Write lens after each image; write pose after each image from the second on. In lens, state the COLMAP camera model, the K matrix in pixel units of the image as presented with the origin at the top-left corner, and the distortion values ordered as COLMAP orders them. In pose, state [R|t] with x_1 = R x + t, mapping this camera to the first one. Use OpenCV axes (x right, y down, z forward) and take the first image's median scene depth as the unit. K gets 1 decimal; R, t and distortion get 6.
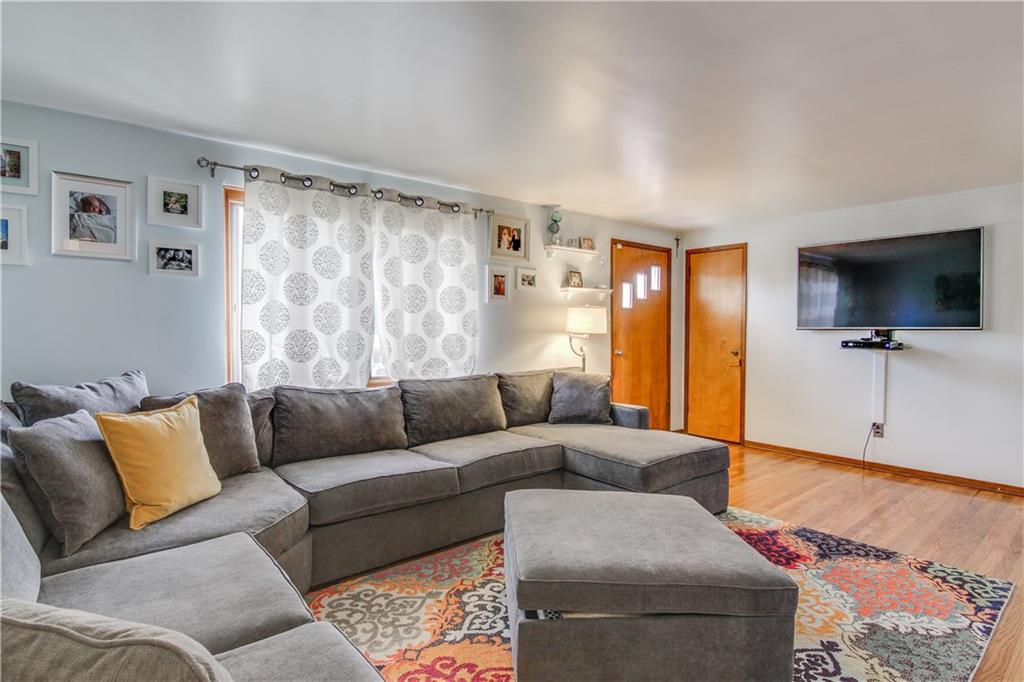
lens RADIAL K [[518.4, 0, 512.5], [0, 518.4, 338.7], [0, 0, 1]] dist [-0.011970, -0.001365]
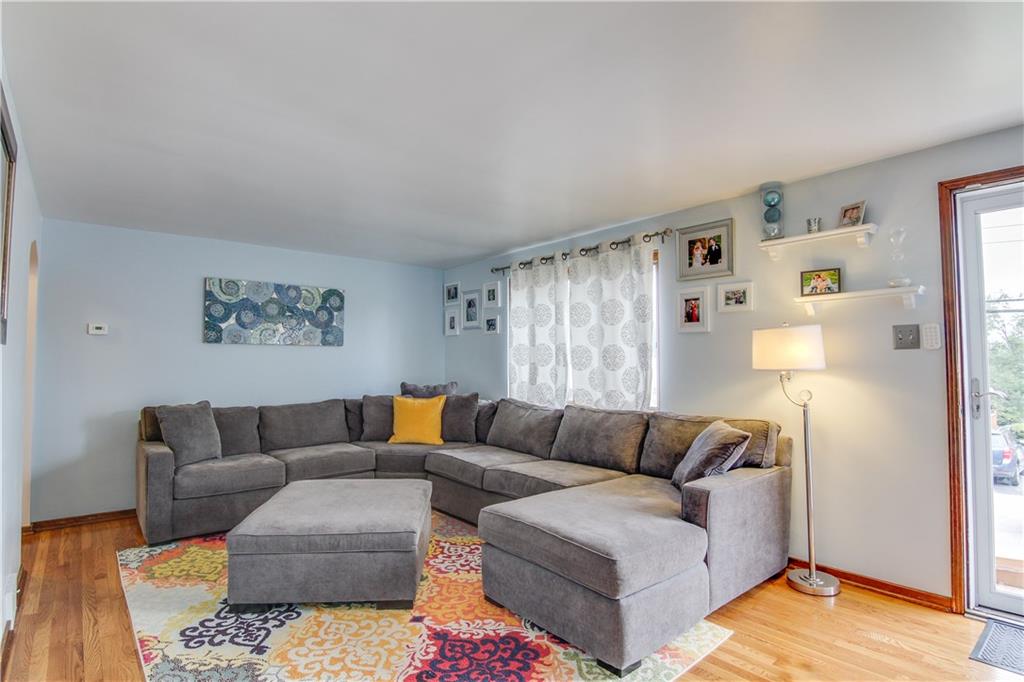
lens RADIAL K [[518.4, 0, 512.5], [0, 518.4, 338.7], [0, 0, 1]] dist [-0.011970, -0.001365]
pose [[0.020034, -0.044156, -0.998824, 0.858855], [-0.016985, 0.998865, -0.044498, -0.015545], [0.999655, 0.017857, 0.019262, 0.734566]]
